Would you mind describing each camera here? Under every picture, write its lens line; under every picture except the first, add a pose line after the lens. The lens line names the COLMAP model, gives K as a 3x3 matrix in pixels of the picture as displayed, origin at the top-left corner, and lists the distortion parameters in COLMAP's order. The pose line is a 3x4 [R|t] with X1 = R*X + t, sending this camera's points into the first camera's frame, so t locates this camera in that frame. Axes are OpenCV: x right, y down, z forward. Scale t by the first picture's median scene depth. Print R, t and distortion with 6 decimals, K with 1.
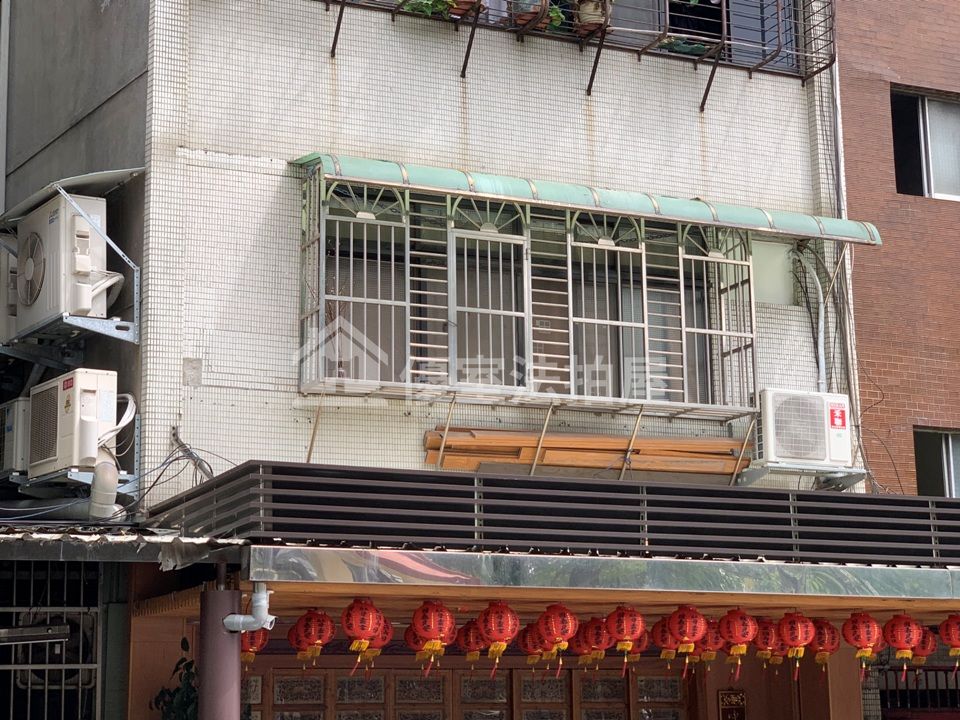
lens RADIAL K [[1755.0, 0, 460.7], [0, 1755.0, 346.7], [0, 0, 1]] dist [-0.085244, 1.248165]
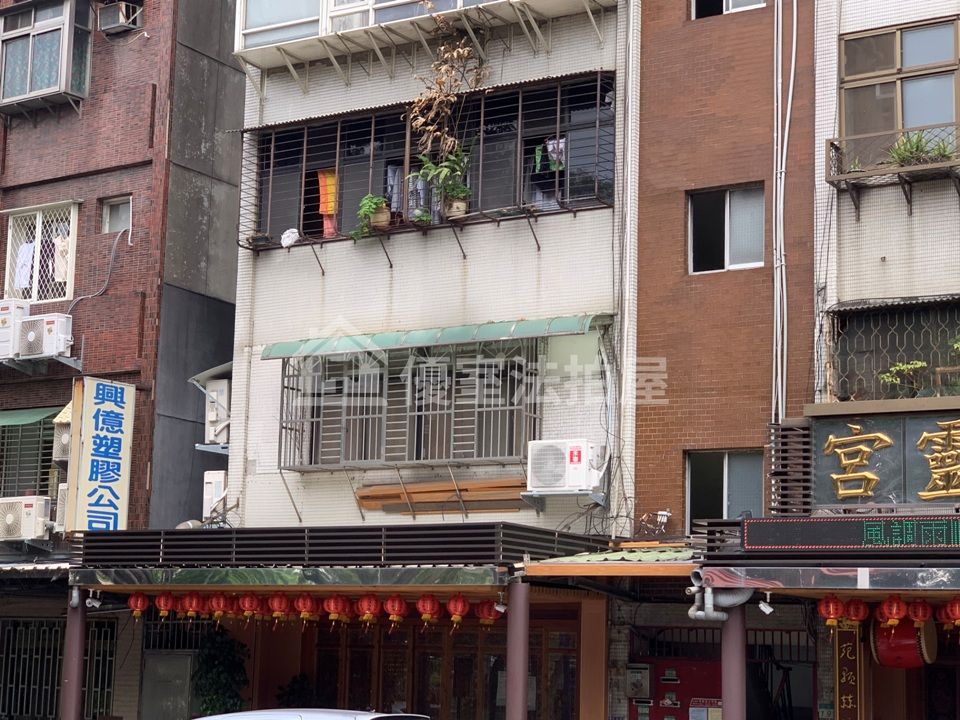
lens RADIAL K [[1809.6, 0, 472.0], [0, 1809.6, 362.7], [0, 0, 1]] dist [-0.064644, 1.543540]
pose [[0.562311, -0.109561, -0.819636, 1.486090], [0.142097, 0.989243, -0.034747, 0.004066], [0.814626, -0.096929, 0.571830, 0.087334]]
